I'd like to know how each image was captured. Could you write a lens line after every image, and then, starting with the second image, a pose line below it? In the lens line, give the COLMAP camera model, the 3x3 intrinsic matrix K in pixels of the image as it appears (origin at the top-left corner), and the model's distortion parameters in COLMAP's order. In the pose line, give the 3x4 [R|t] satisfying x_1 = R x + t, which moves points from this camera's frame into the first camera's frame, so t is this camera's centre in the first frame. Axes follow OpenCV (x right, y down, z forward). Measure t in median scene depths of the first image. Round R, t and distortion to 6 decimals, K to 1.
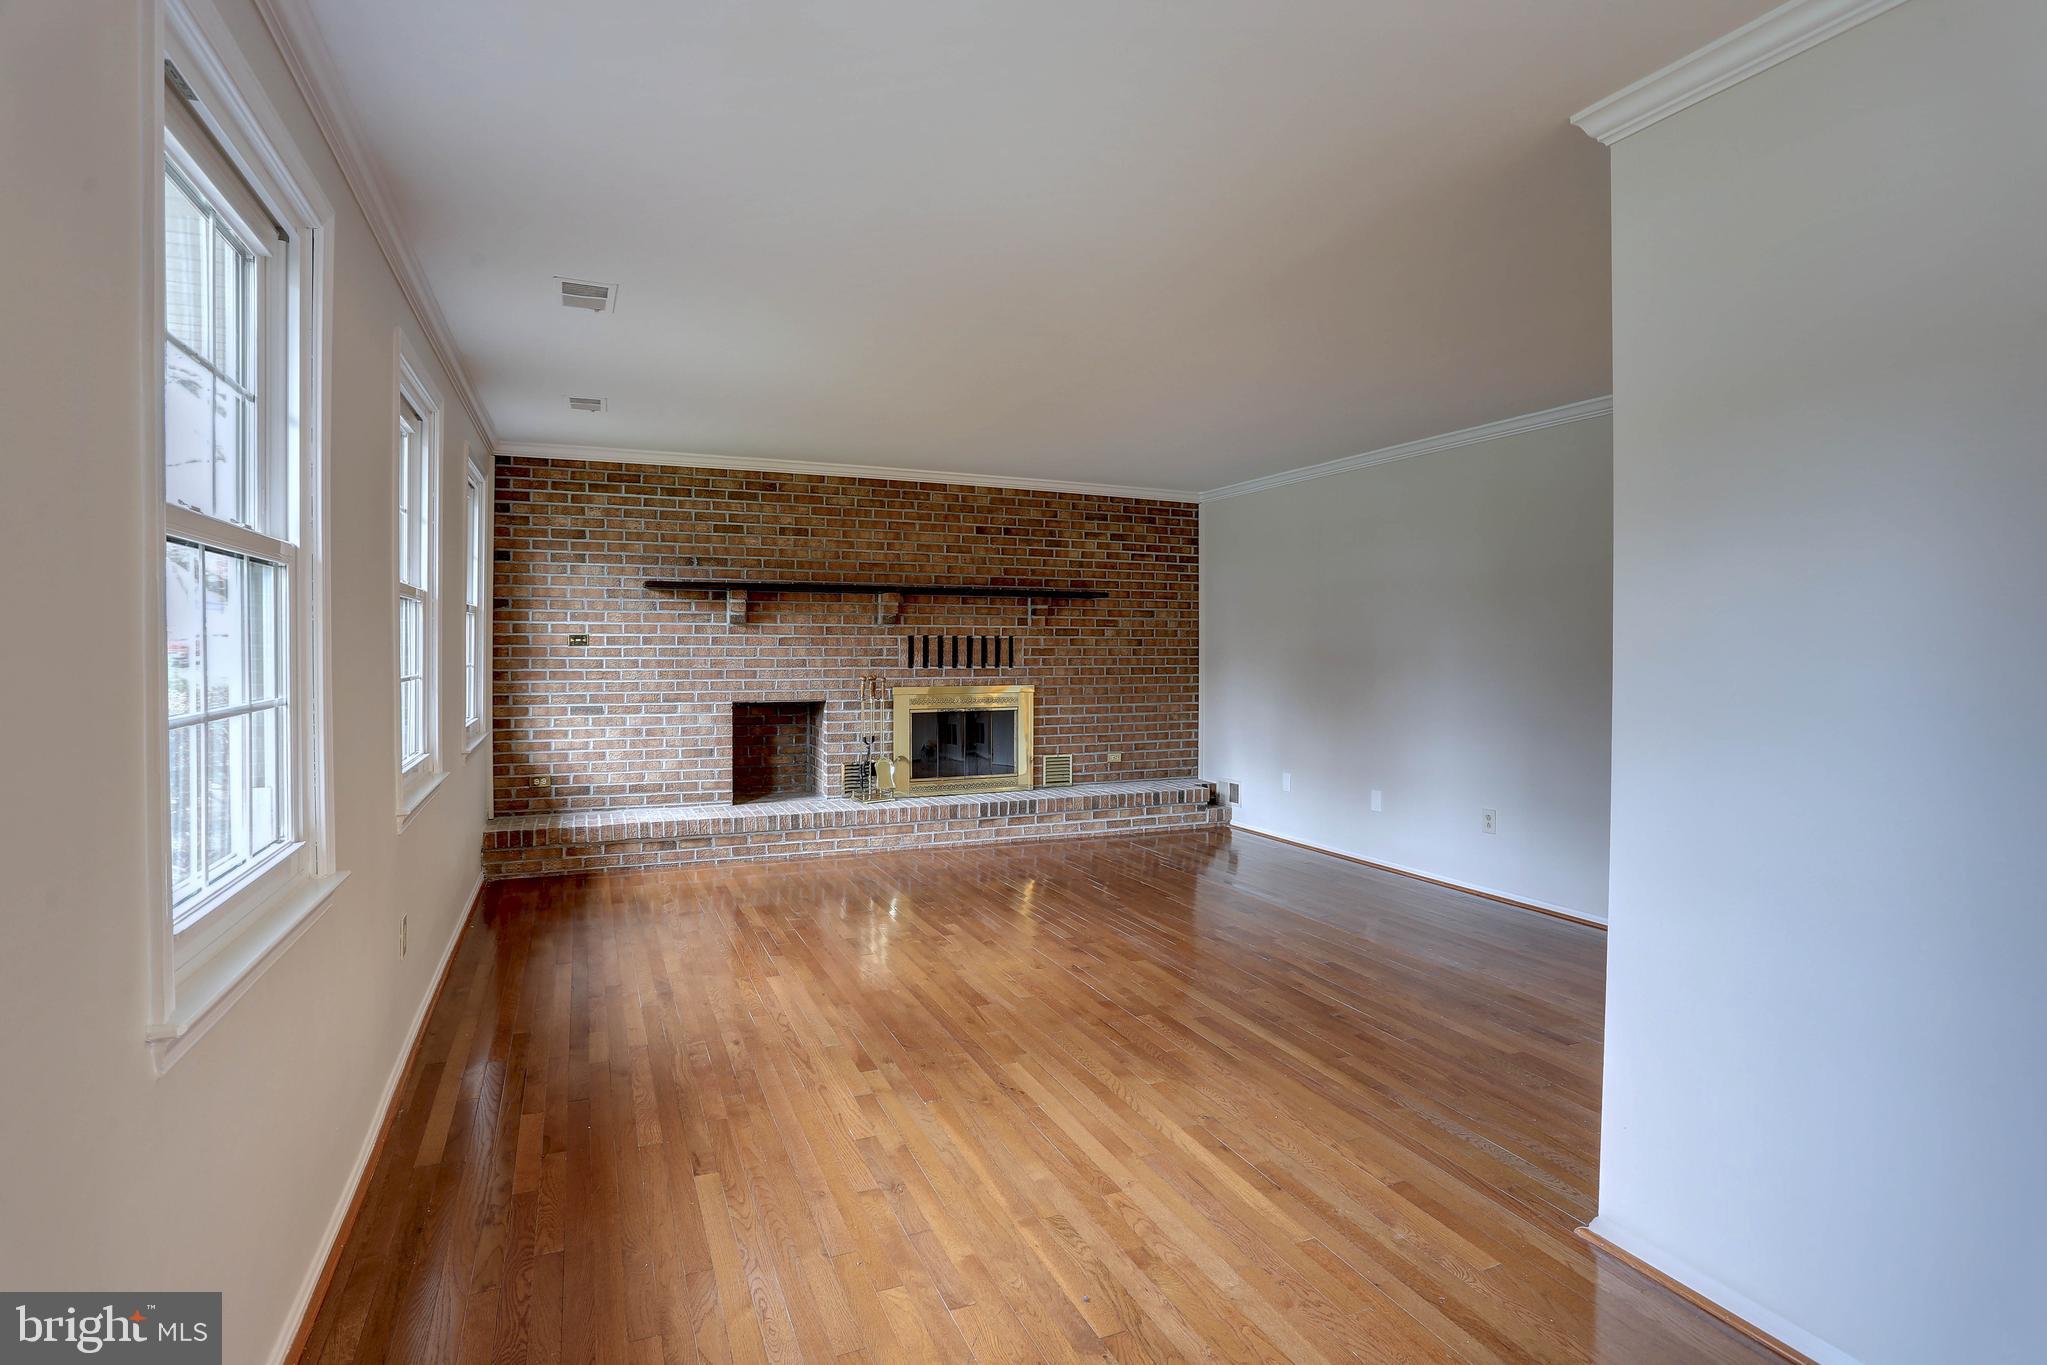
lens RADIAL K [[1017.4, 0, 1026.3], [0, 1017.4, 656.2], [0, 0, 1]] dist [-0.077476, 0.032534]
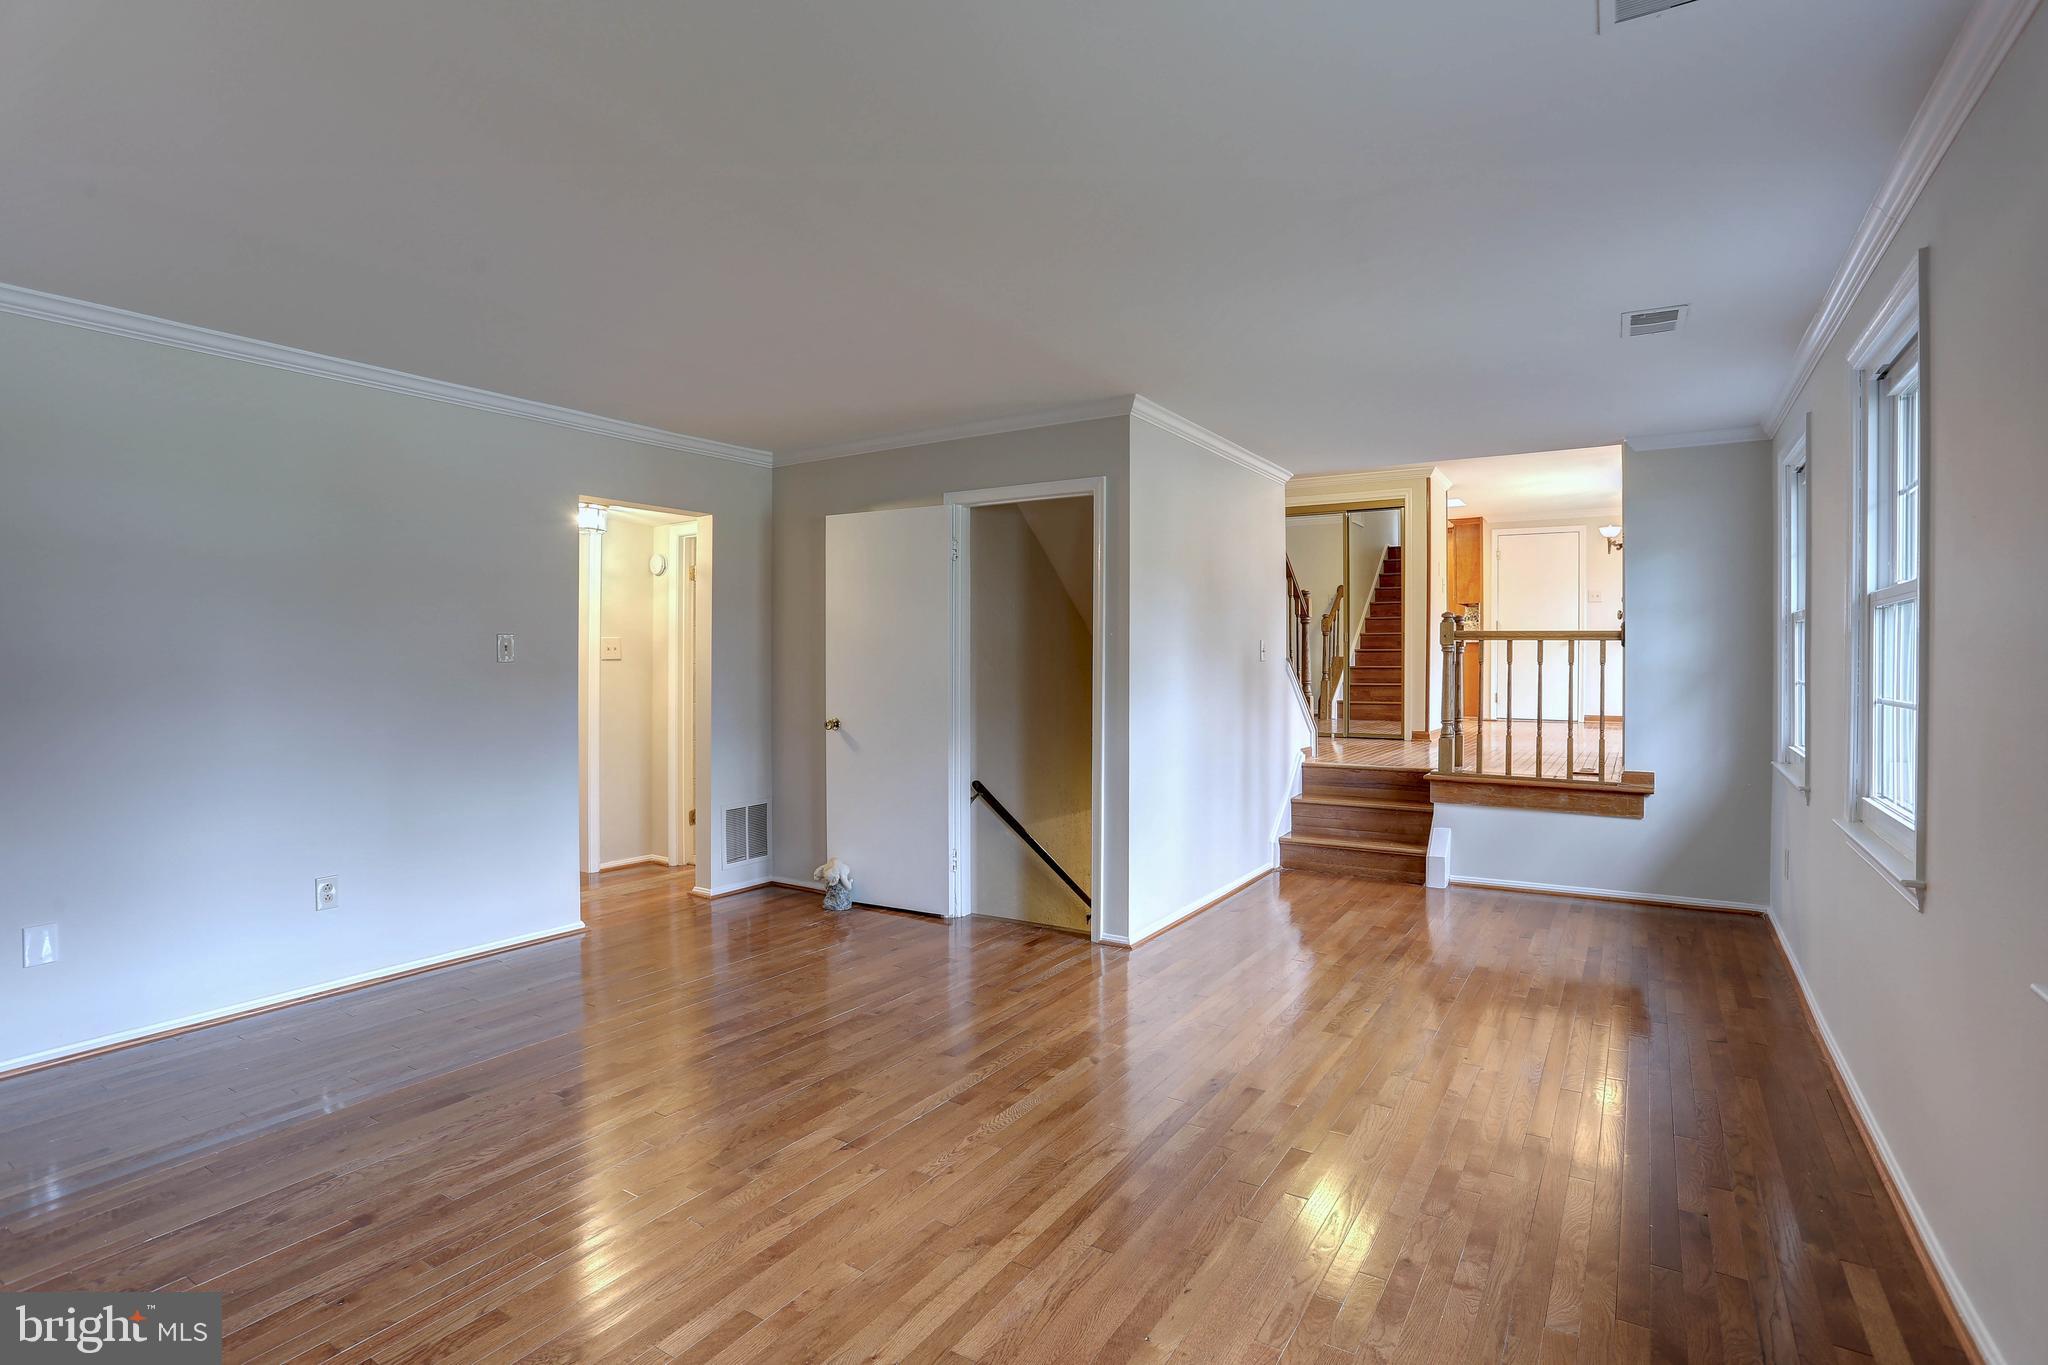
lens RADIAL K [[1017.9, 0, 1026.8], [0, 1017.9, 656.2], [0, 0, 1]] dist [-0.077476, 0.032534]
pose [[-0.559725, -0.004808, 0.828665, -0.687382], [0.008341, 0.999900, 0.011435, -0.021943], [-0.828637, 0.013312, -0.559628, 1.566846]]
